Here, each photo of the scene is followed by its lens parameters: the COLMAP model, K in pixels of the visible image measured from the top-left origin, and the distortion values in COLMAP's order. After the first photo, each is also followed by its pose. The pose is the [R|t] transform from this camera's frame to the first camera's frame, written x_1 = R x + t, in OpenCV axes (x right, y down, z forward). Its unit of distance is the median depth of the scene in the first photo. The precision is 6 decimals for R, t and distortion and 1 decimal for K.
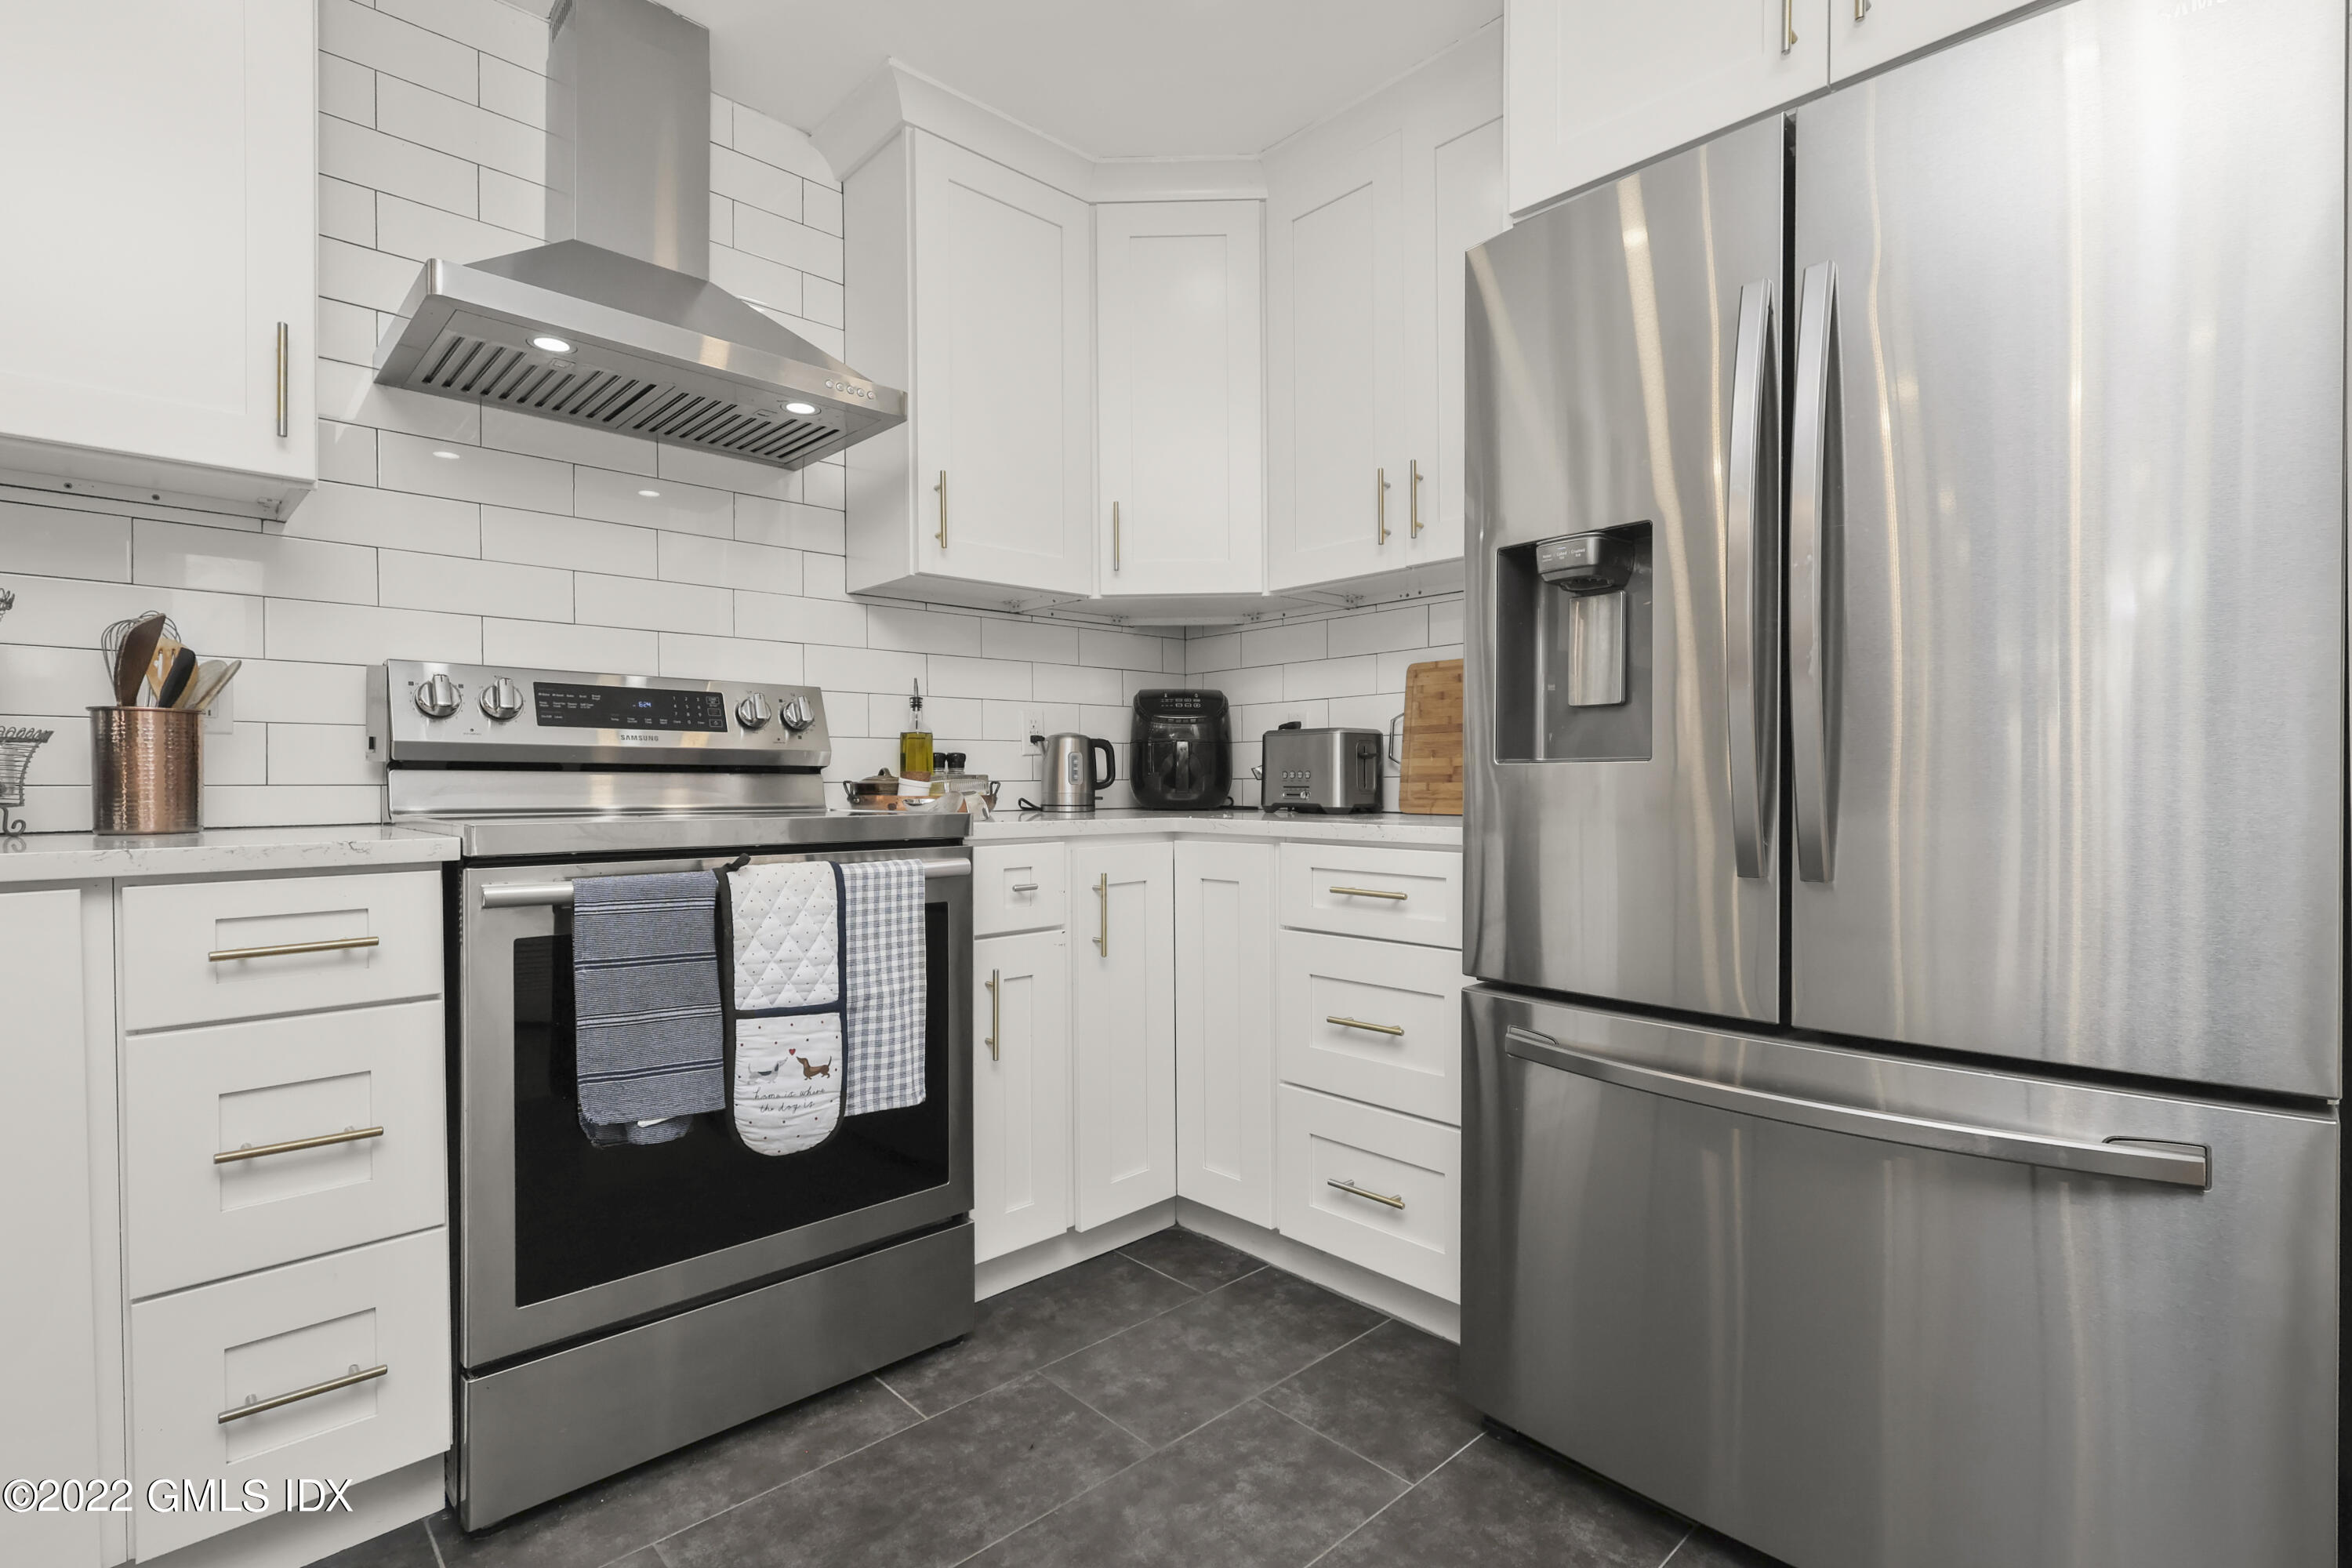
lens RADIAL K [[1099.1, 0, 1237.6], [0, 1099.1, 780.1], [0, 0, 1]] dist [0.002026, -0.002053]
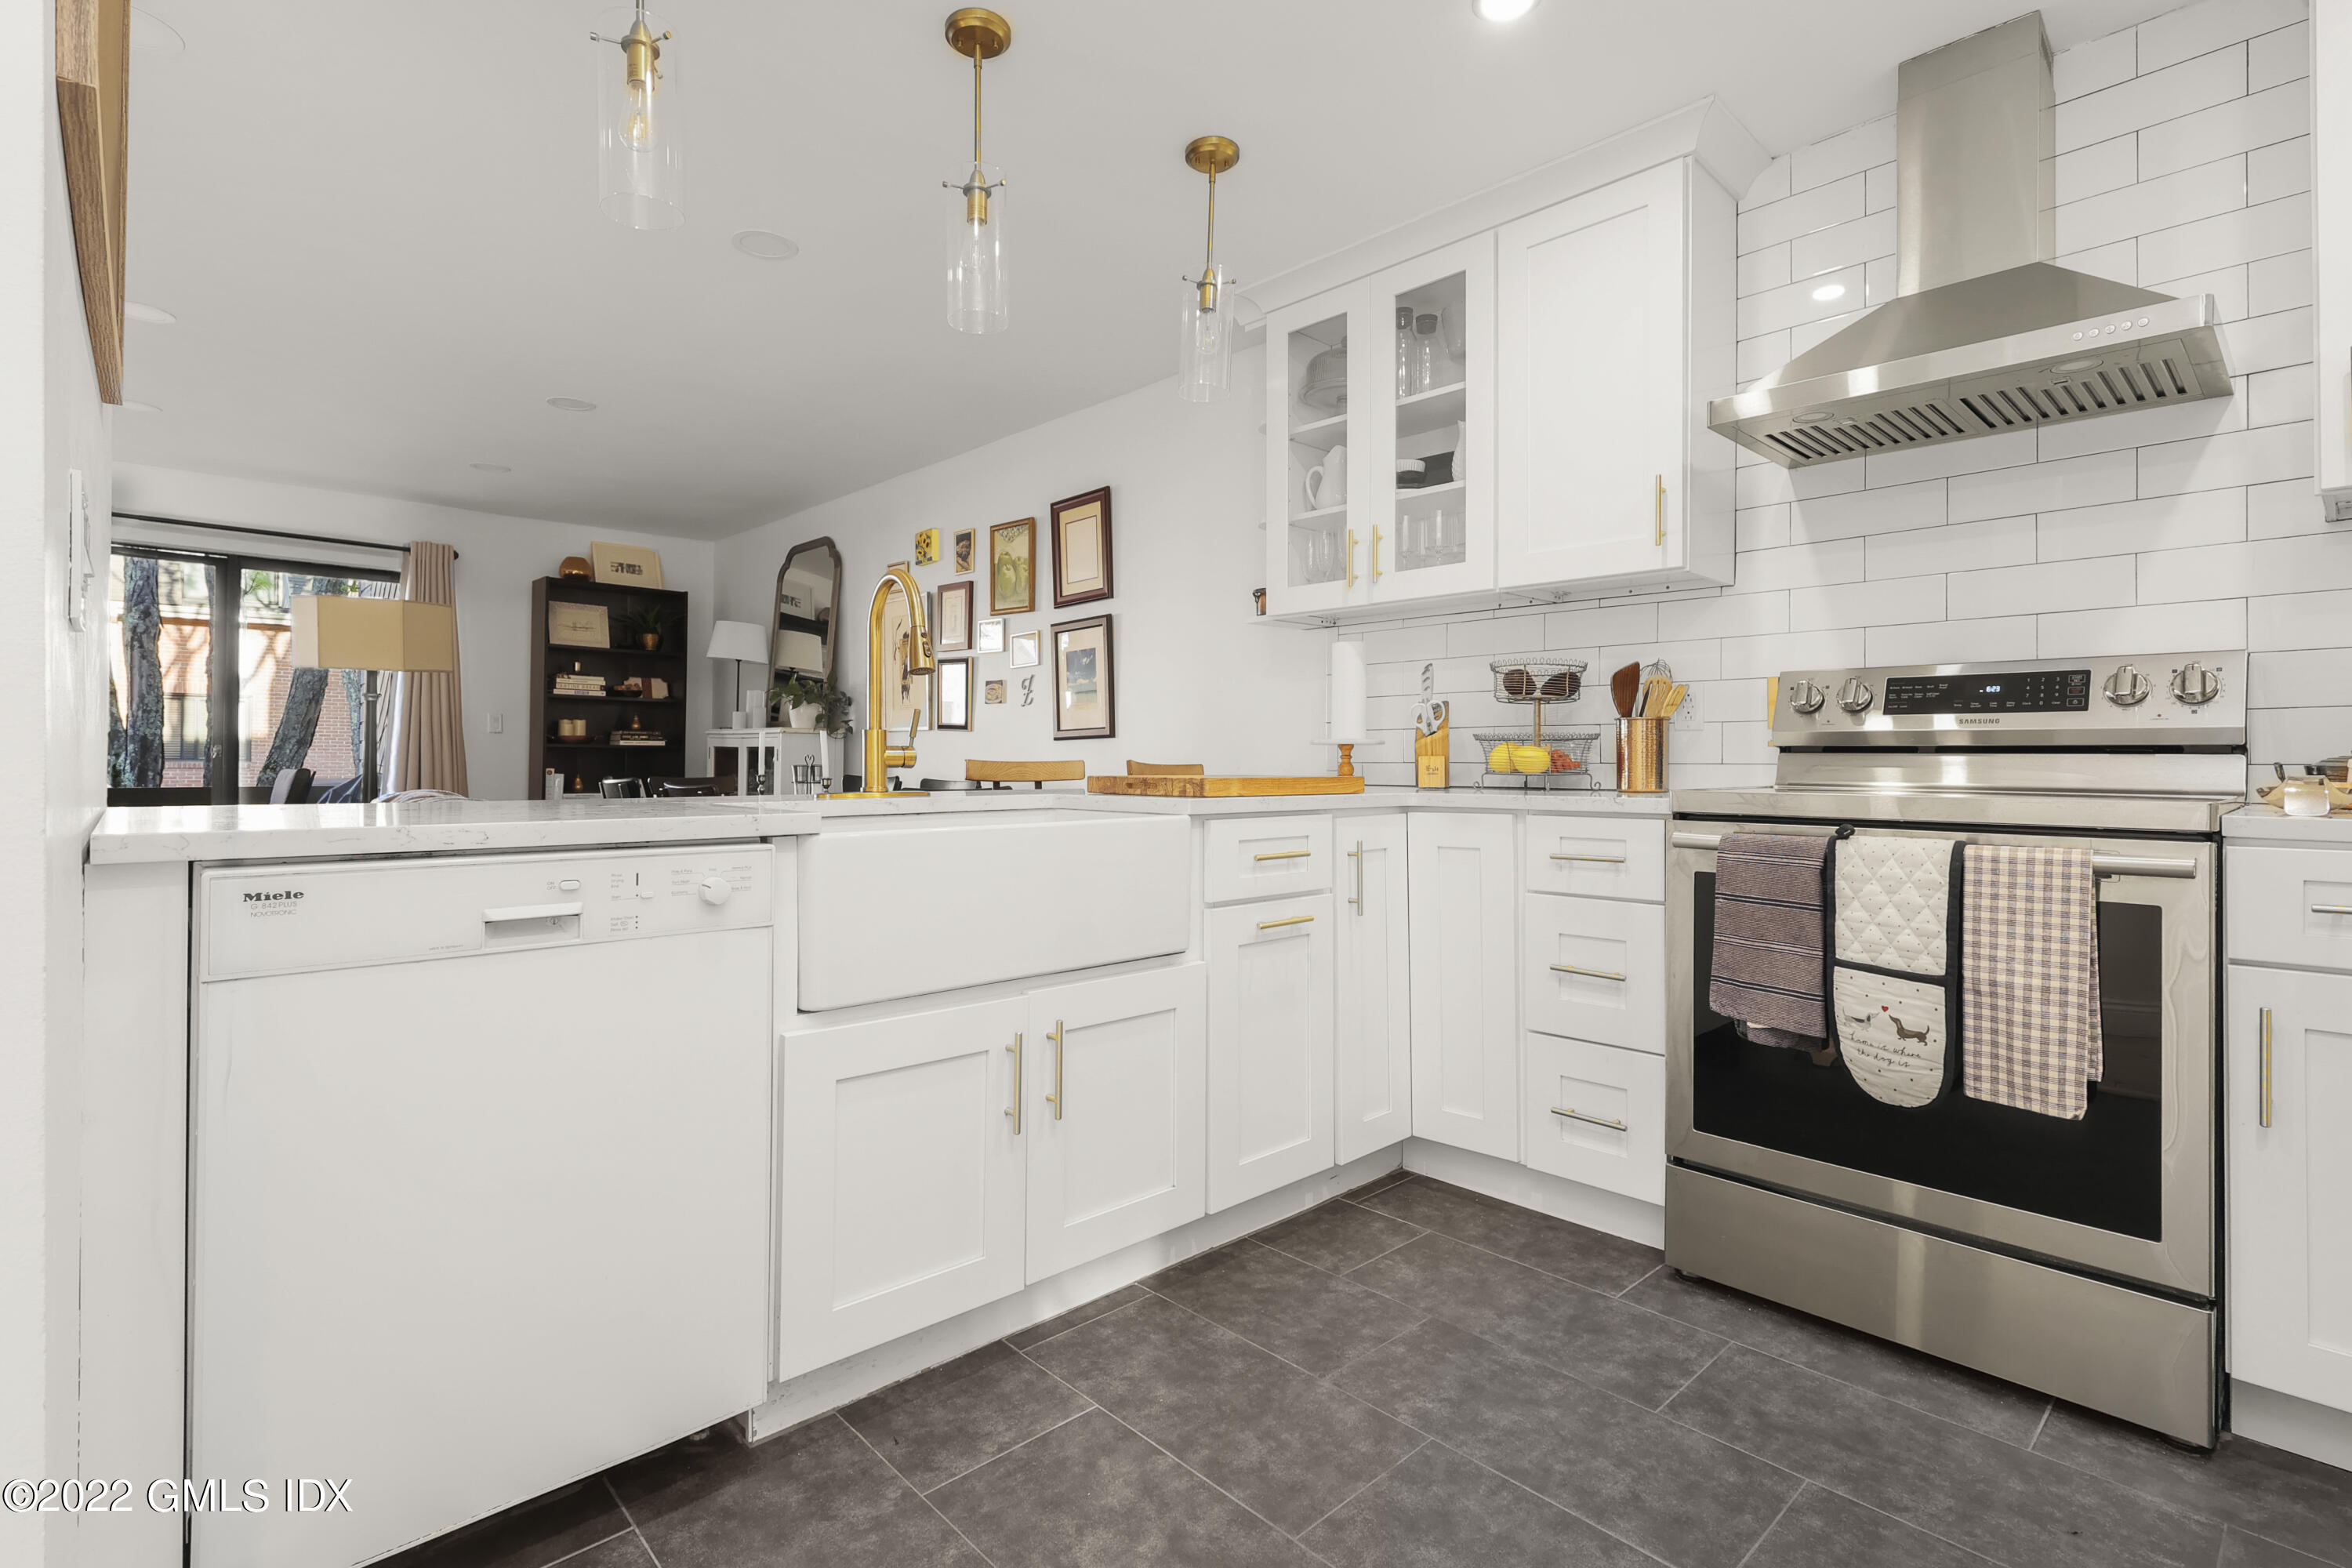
lens RADIAL K [[1086.7, 0, 1156.9], [0, 1086.7, 762.7], [0, 0, 1]] dist [0.002174, 0.001342]
pose [[-0.036713, 0.000380, -0.999326, 0.597540], [-0.002413, 0.999997, 0.000469, 0.003213], [0.999323, 0.002429, -0.036712, 0.269684]]
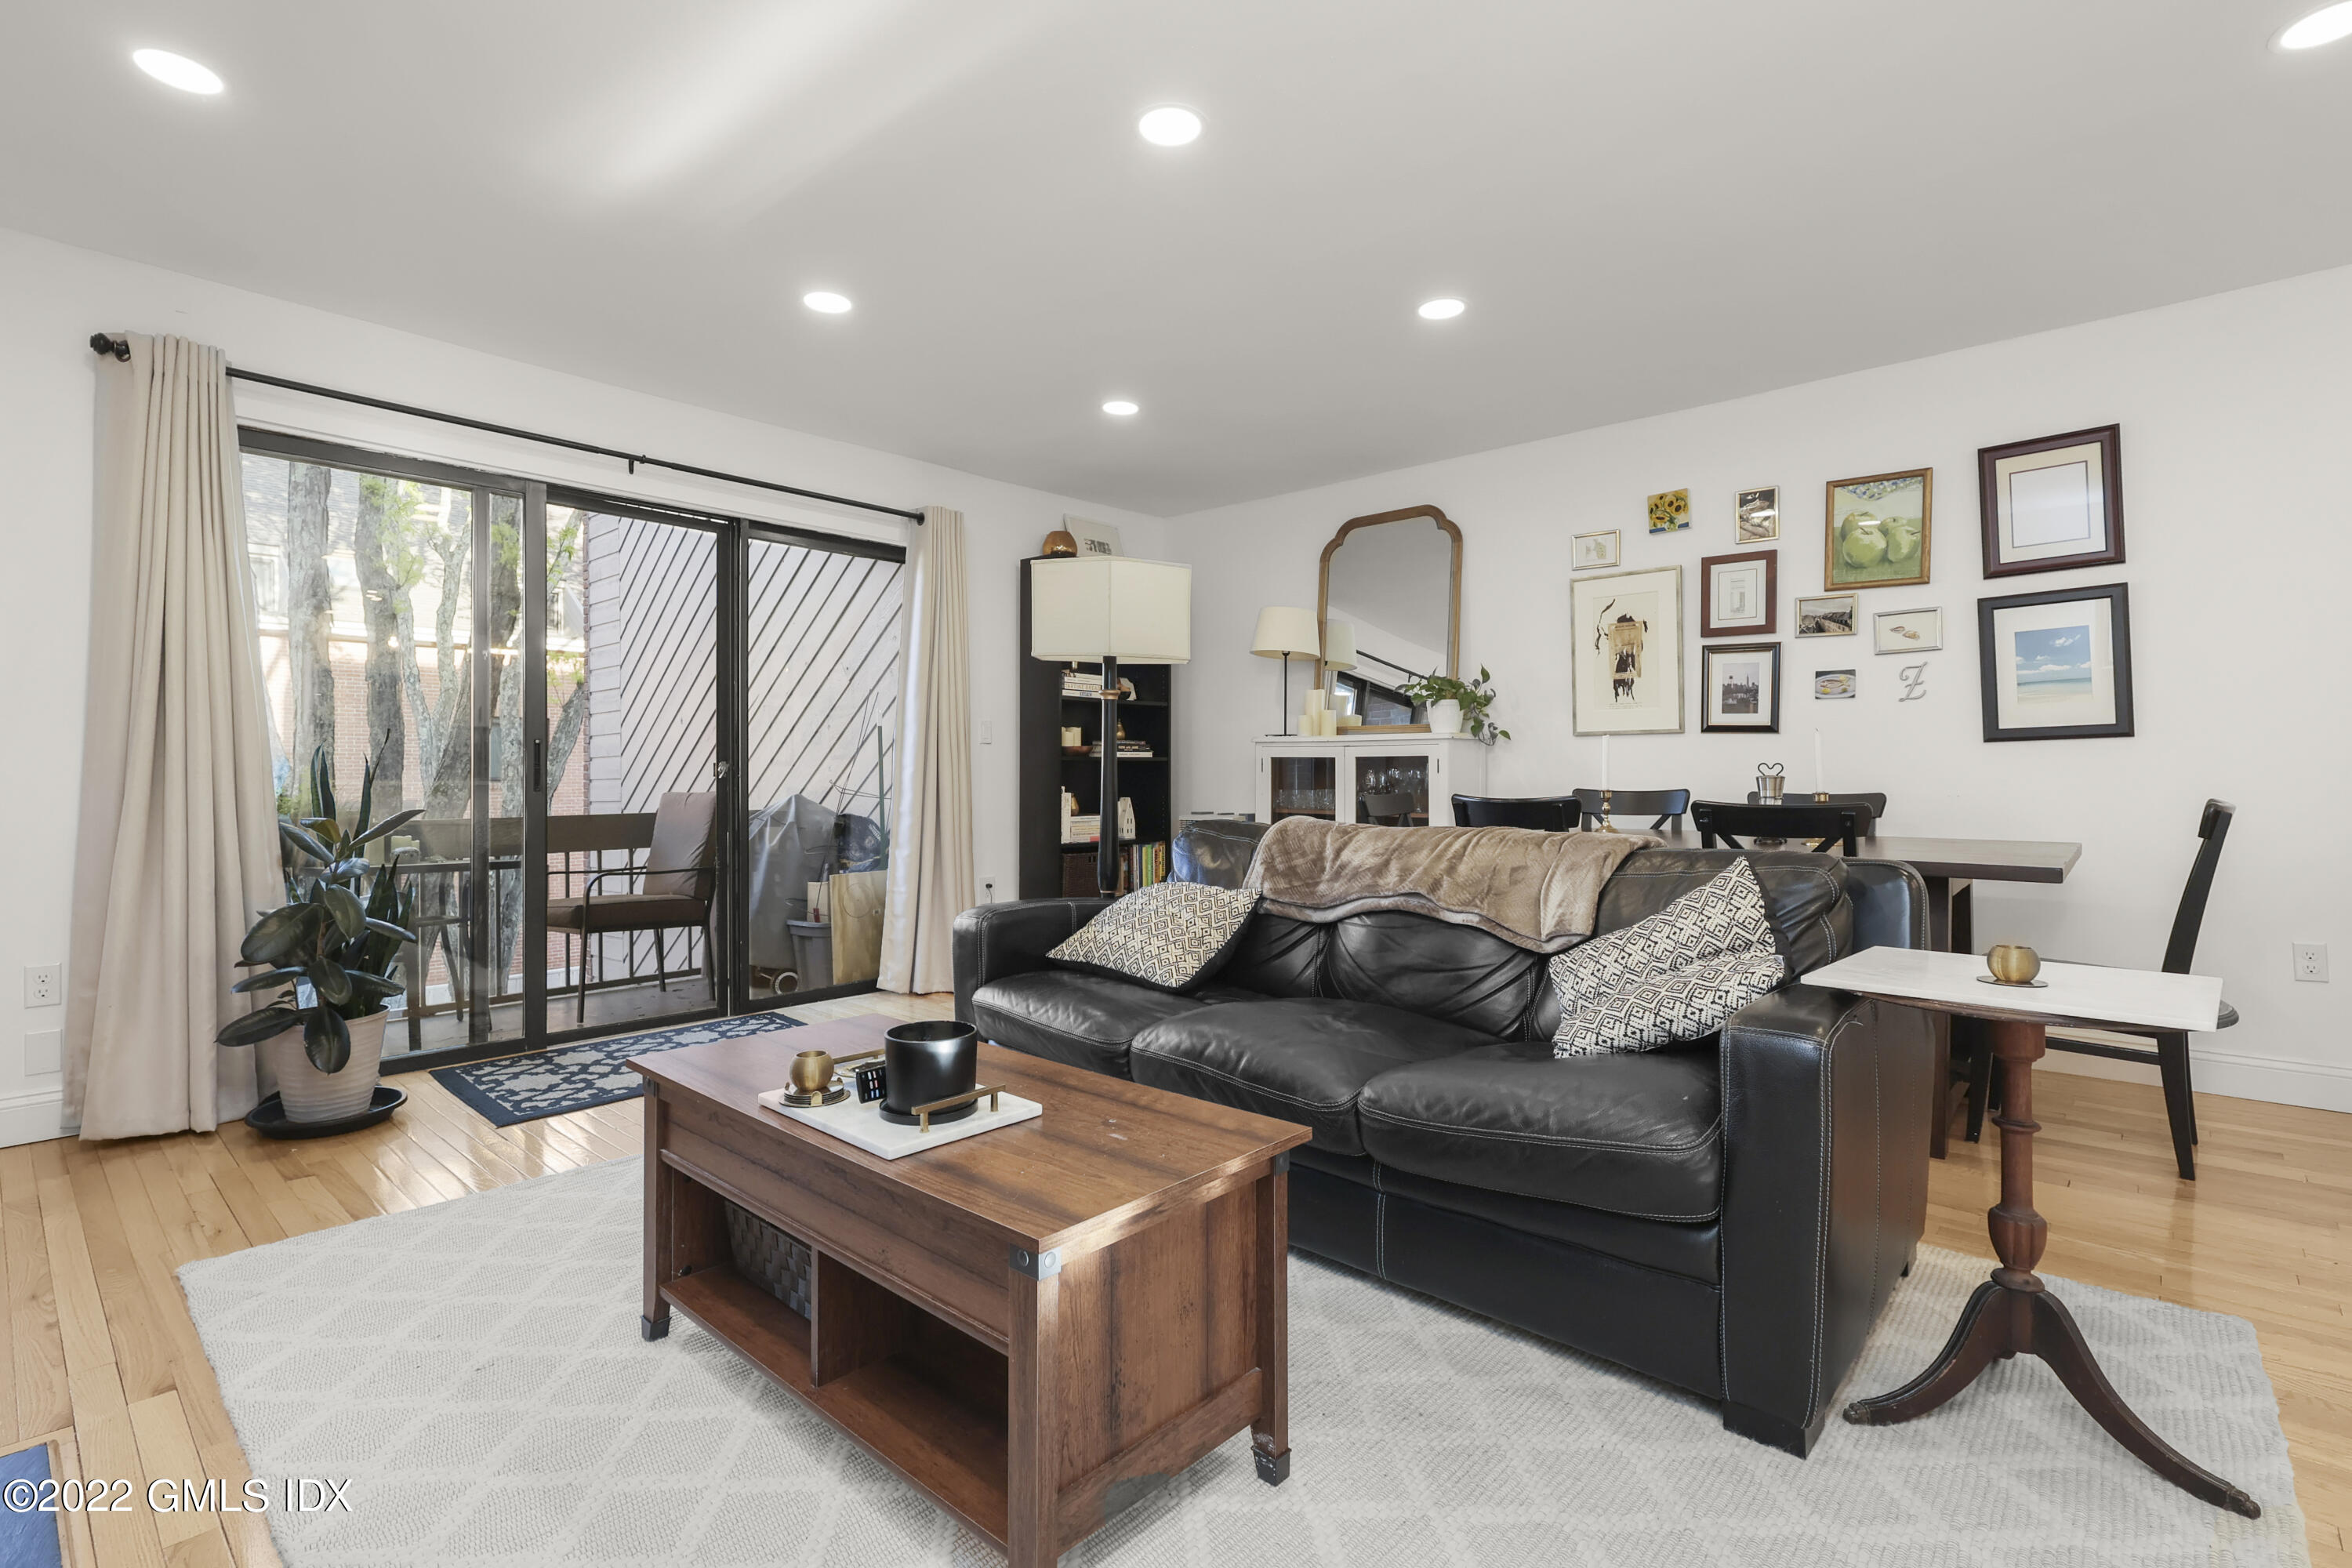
lens RADIAL K [[1086.7, 0, 1155.5], [0, 1086.7, 766.6], [0, 0, 1]] dist [0.002174, 0.001342]
pose [[0.047467, -0.005601, -0.998857, 0.074495], [0.011056, 0.999926, -0.005082, -0.006854], [0.998812, -0.010802, 0.047525, -1.640074]]
